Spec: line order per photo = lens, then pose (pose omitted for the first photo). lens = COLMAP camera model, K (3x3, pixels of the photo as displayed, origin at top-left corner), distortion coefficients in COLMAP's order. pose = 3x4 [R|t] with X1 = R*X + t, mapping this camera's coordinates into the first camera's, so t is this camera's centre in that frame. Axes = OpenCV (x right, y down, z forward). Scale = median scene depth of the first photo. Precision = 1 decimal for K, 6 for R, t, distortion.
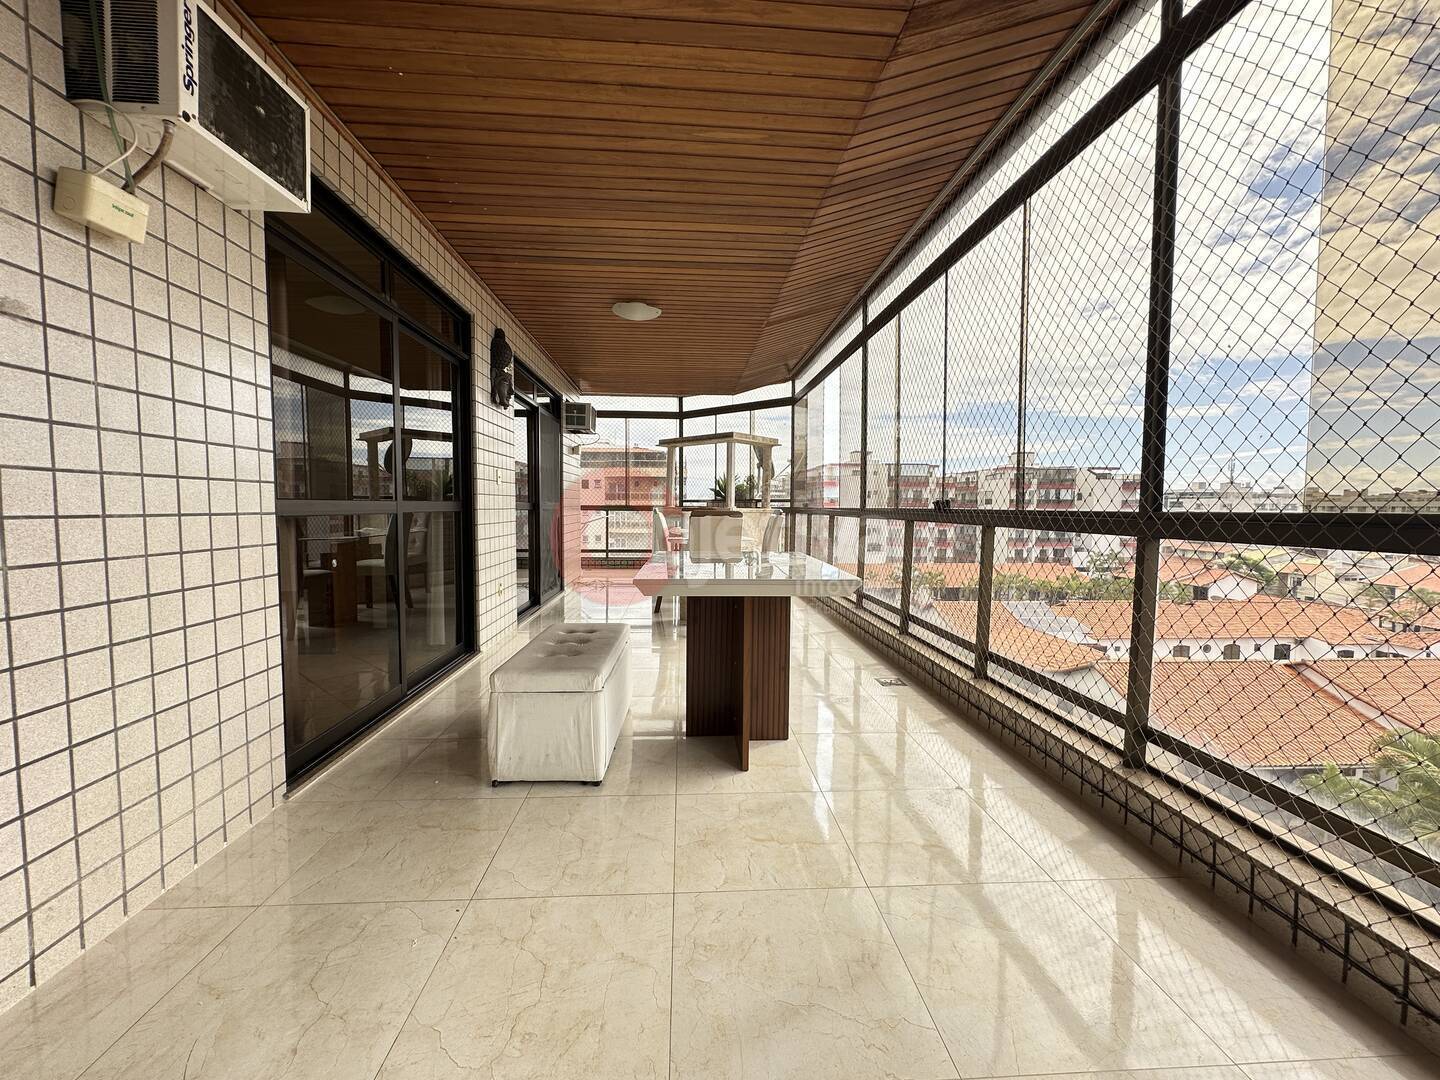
lens RADIAL K [[576.5, 0, 718.2], [0, 576.5, 539.0], [0, 0, 1]] dist [-0.002944, 0.000272]
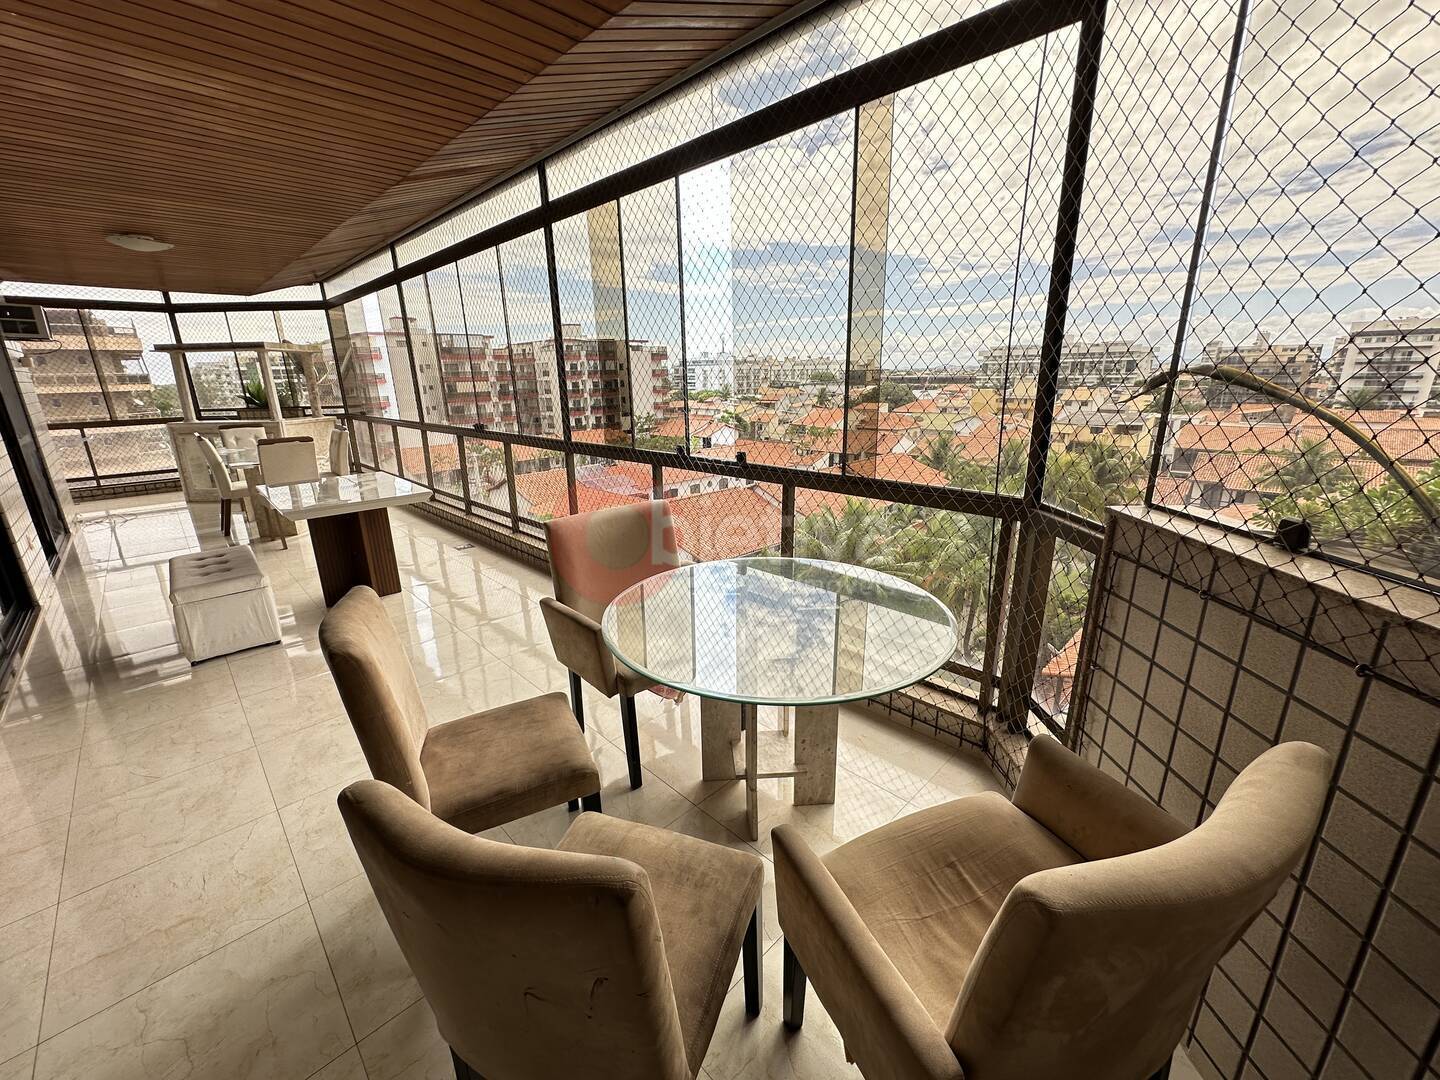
lens RADIAL K [[576.5, 0, 720.2], [0, 576.5, 536.6], [0, 0, 1]] dist [-0.002944, 0.000272]
pose [[0.753770, -0.200463, 0.625815, -0.062250], [0.062888, 0.969969, 0.234957, -0.042782], [-0.654122, -0.137747, 0.743741, -0.259328]]
